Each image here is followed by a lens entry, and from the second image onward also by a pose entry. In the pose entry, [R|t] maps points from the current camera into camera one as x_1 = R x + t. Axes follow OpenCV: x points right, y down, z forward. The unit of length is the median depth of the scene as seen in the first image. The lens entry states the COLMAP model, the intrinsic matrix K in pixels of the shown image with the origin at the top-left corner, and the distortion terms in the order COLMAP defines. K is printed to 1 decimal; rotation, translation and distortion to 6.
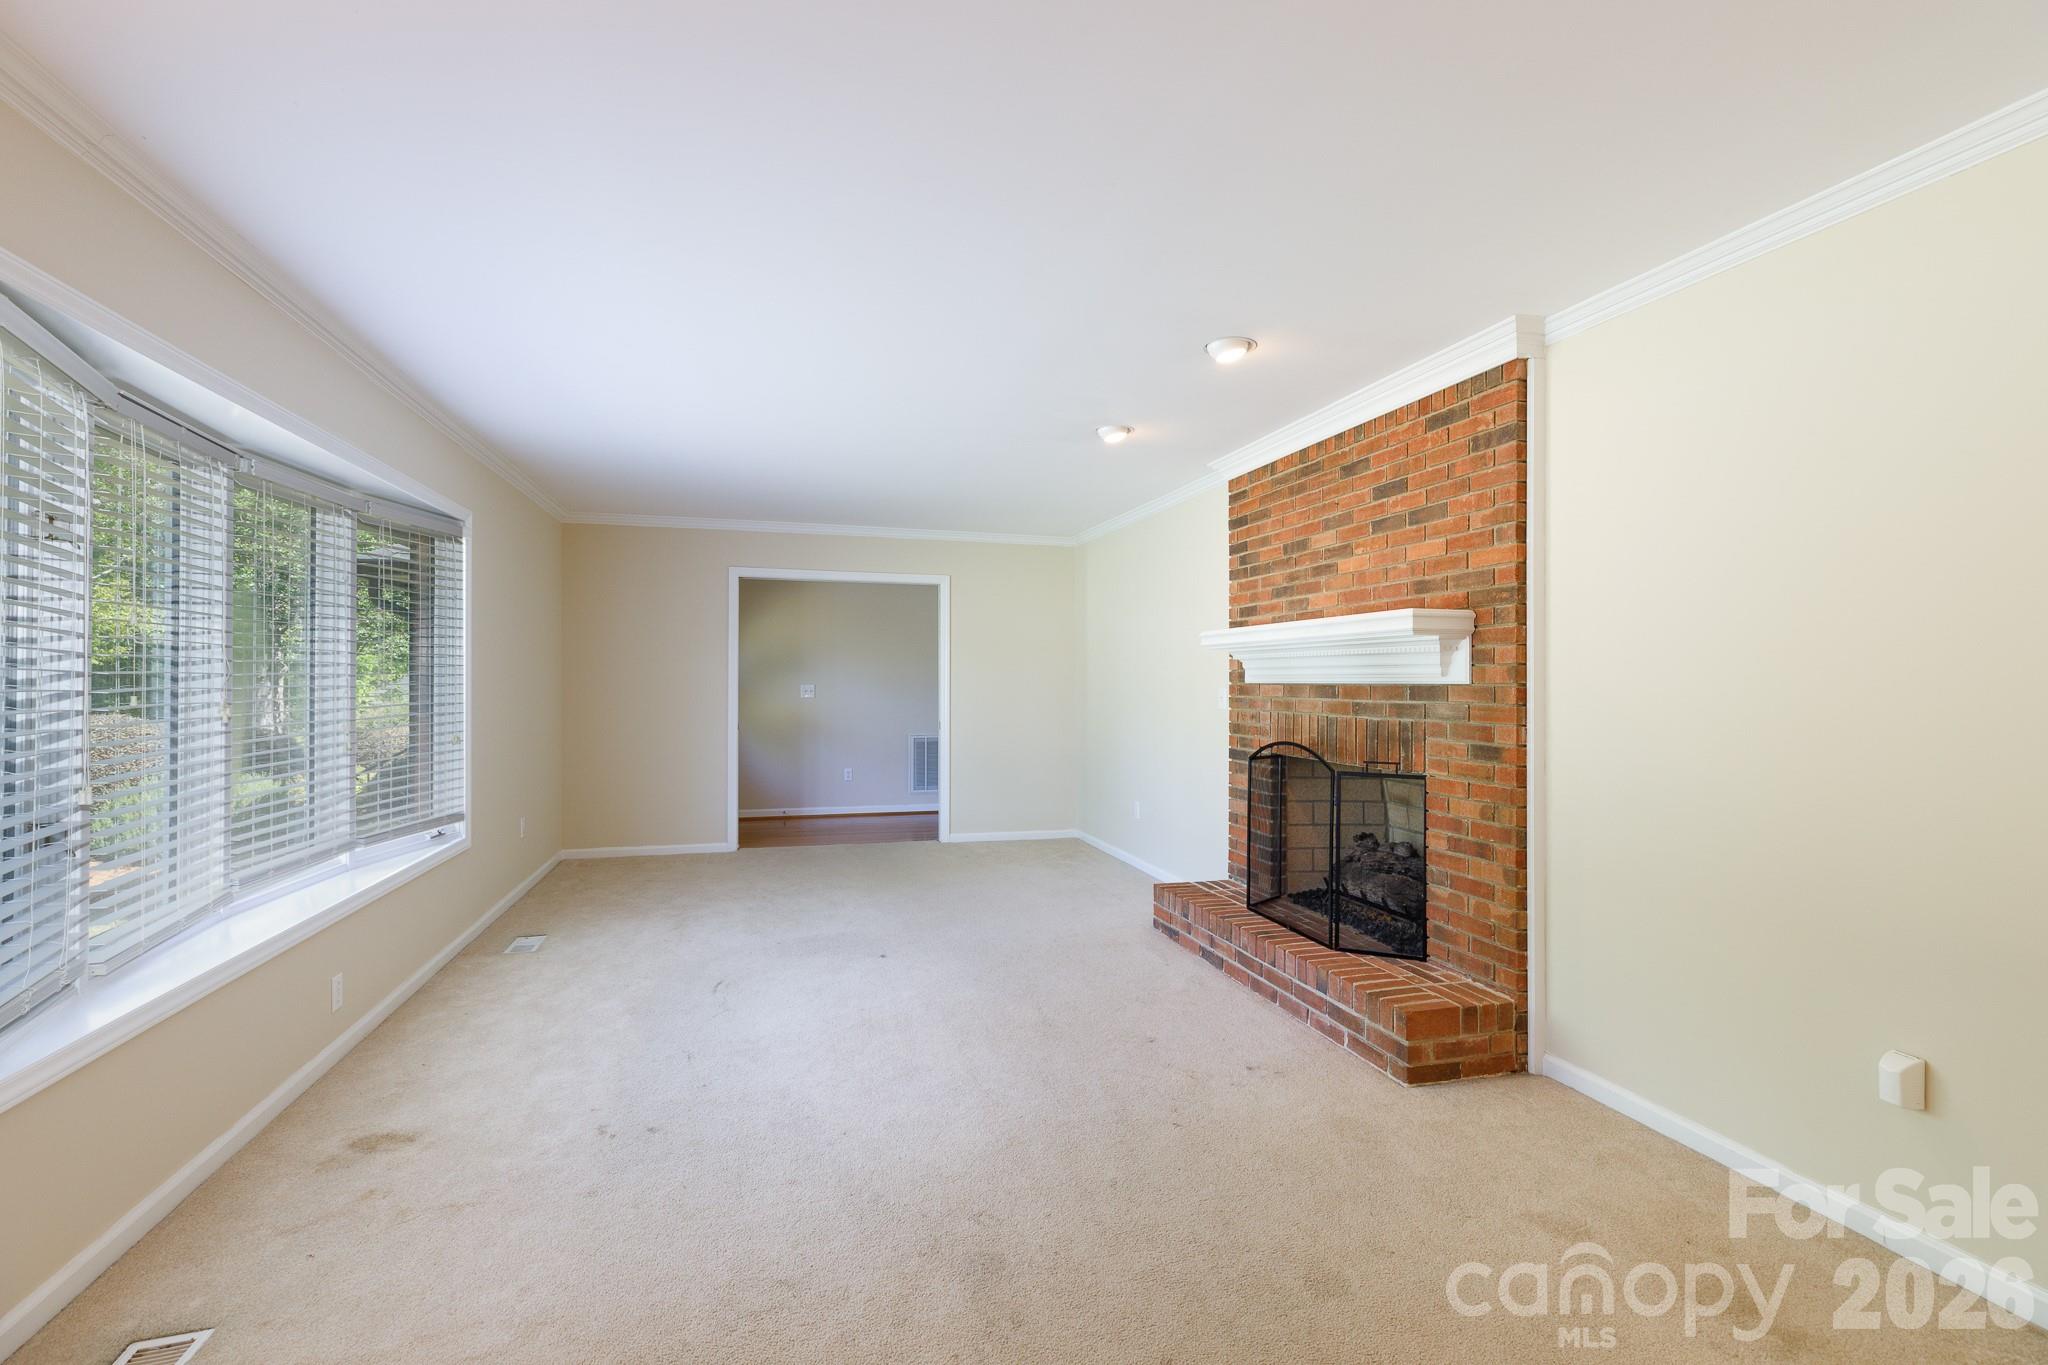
lens RADIAL K [[909.1, 0, 1027.3], [0, 909.1, 677.2], [0, 0, 1]] dist [0.000691, -0.000008]
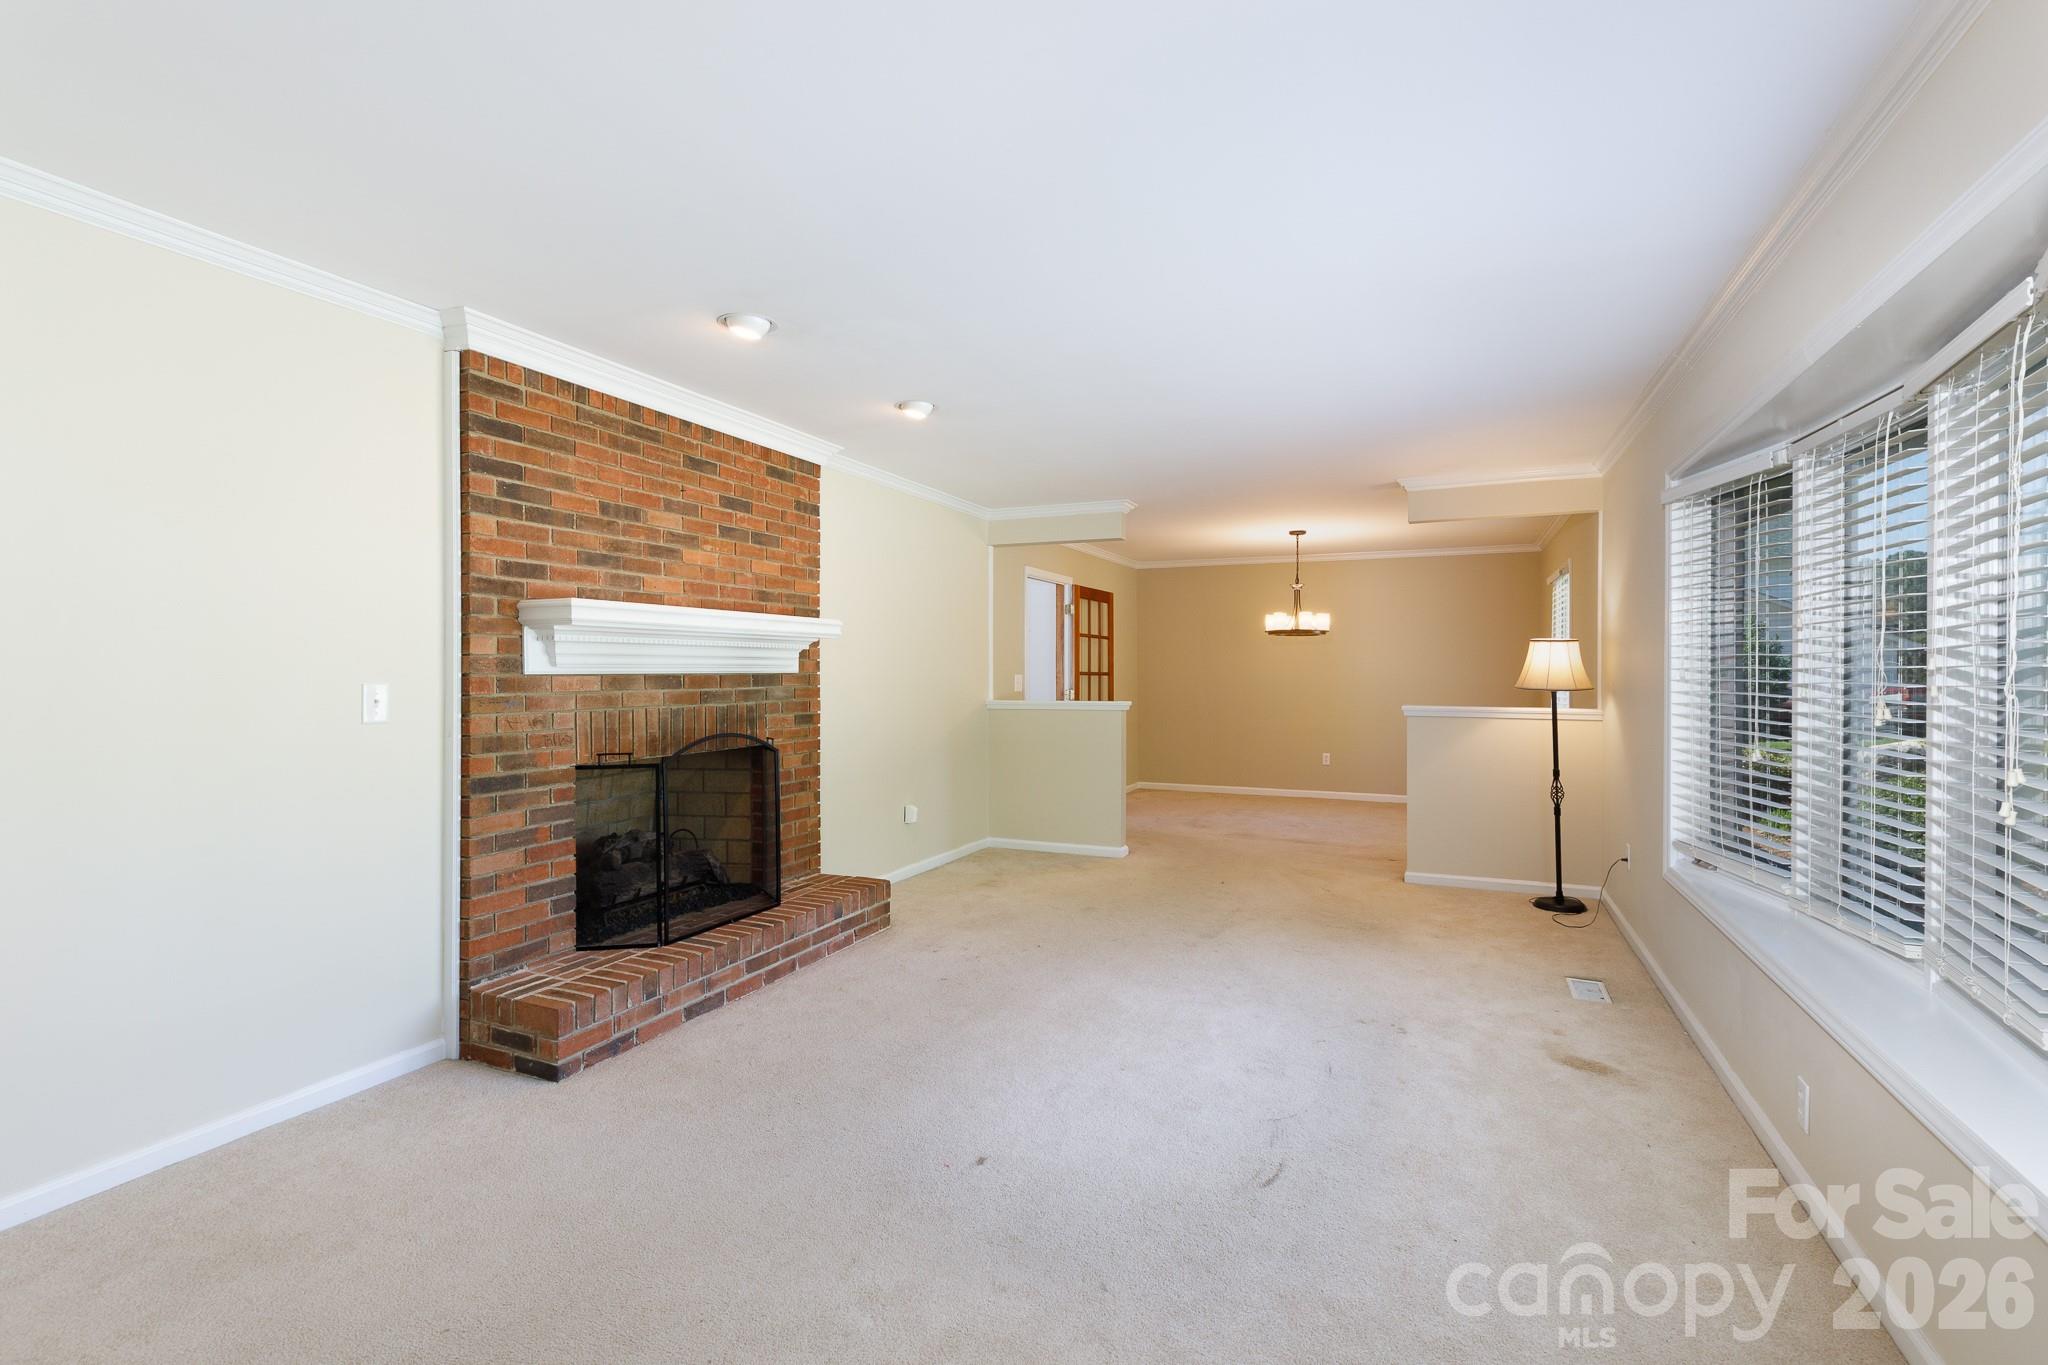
lens RADIAL K [[909.1, 0, 1029.2], [0, 909.1, 679.4], [0, 0, 1]] dist [0.000691, -0.000008]
pose [[-0.759176, -0.010801, 0.650796, -0.590655], [-0.006291, 0.999937, 0.009257, 0.001828], [-0.650855, 0.002934, -0.759196, 1.519928]]
